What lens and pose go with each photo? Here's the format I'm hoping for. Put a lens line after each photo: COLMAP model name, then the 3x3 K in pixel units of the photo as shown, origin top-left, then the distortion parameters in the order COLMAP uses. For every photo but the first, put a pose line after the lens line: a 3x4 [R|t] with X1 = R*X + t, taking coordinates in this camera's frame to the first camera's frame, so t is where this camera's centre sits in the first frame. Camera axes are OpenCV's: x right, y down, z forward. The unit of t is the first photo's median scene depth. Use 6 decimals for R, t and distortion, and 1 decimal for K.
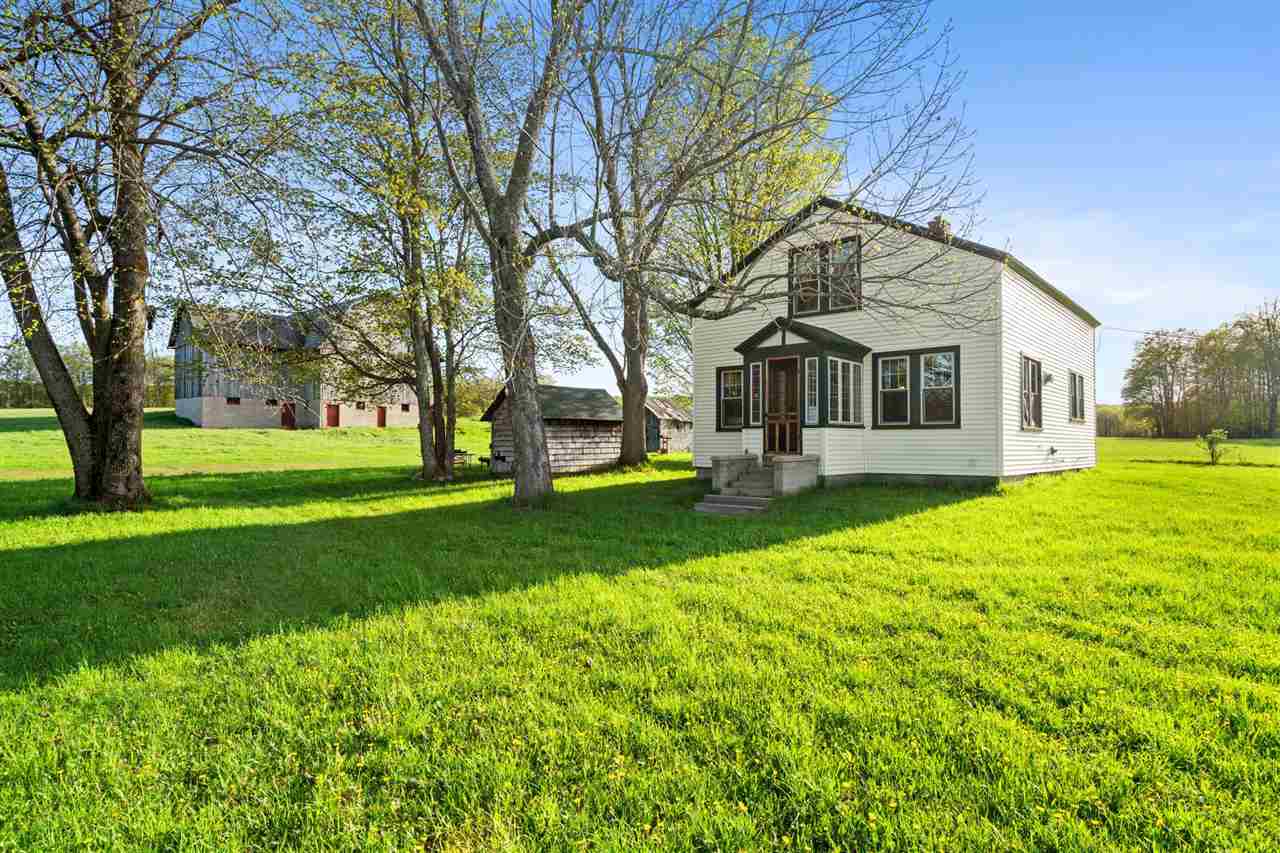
lens RADIAL K [[675.1, 0, 651.6], [0, 675.1, 426.3], [0, 0, 1]] dist [0.000734, 0.000376]
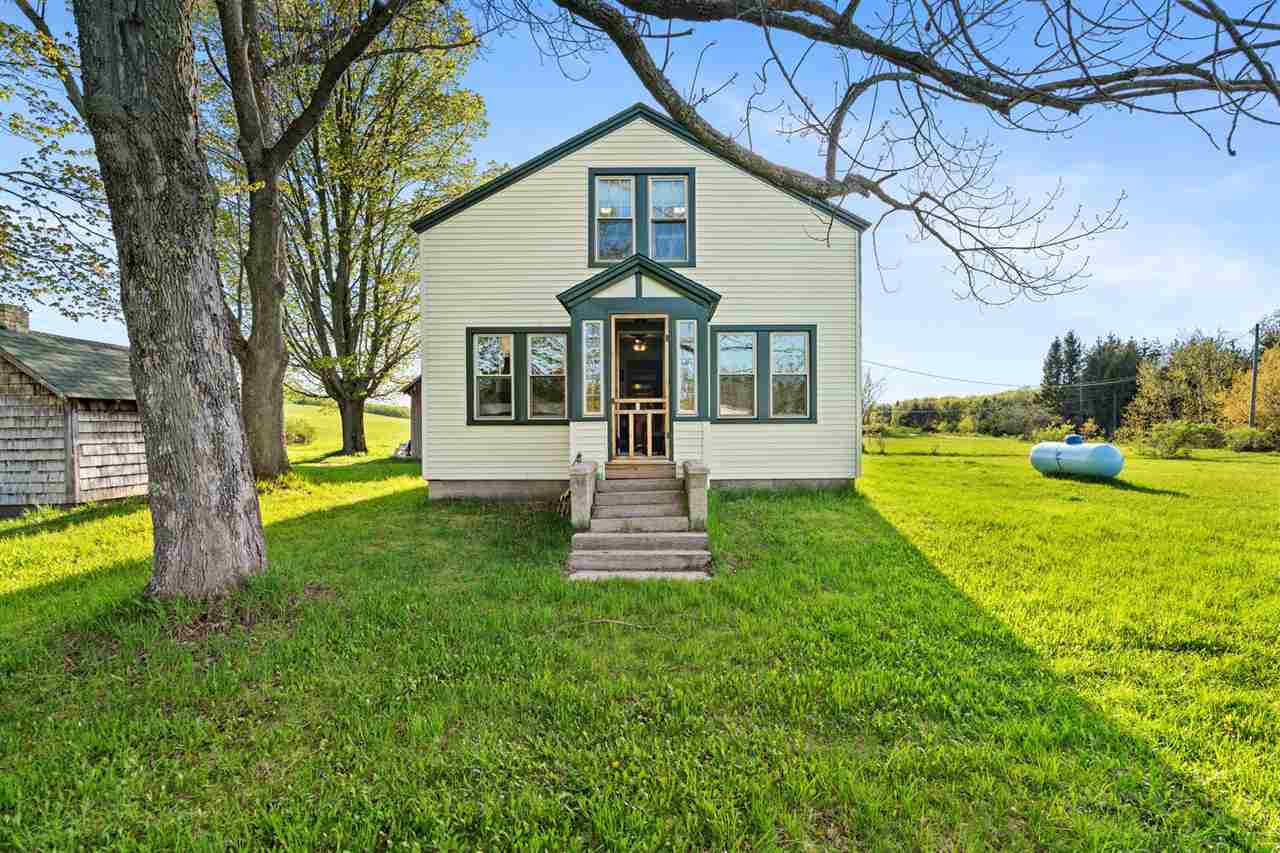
lens RADIAL K [[618.2, 0, 634.9], [0, 618.2, 439.2], [0, 0, 1]] dist [0.003573, 0.001625]
pose [[0.765708, -0.010309, 0.643106, -0.202053], [-0.010054, 0.999558, 0.027994, 0.003488], [-0.643110, -0.027901, 0.765266, 0.519196]]
